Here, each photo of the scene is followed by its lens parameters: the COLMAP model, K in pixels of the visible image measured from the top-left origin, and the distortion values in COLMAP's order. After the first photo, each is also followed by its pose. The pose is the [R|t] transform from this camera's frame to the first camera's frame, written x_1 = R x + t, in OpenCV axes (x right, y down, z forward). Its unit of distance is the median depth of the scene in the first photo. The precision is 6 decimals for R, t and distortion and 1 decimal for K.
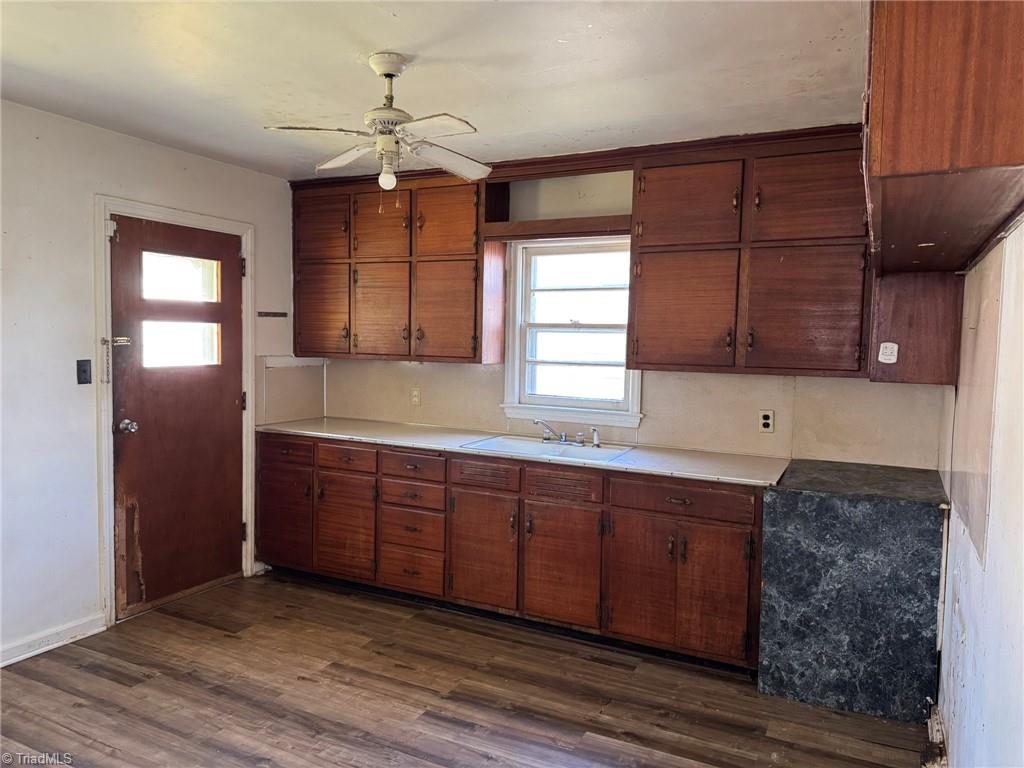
lens RADIAL K [[726.3, 0, 506.9], [0, 726.3, 391.5], [0, 0, 1]] dist [0.060642, -0.068719]
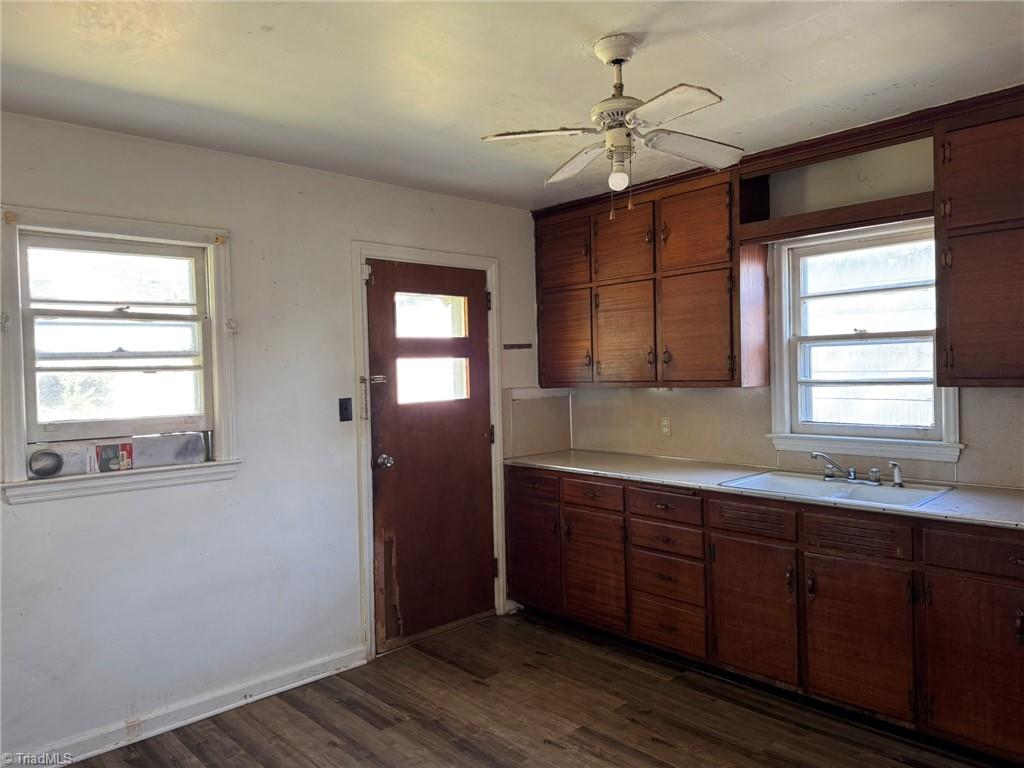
lens RADIAL K [[726.3, 0, 514.4], [0, 726.3, 383.7], [0, 0, 1]] dist [0.060642, -0.068719]
pose [[0.942304, -0.039531, -0.332417, -0.000517], [0.022225, 0.998200, -0.055705, -0.000606], [0.334021, 0.045103, 0.941486, 0.151486]]
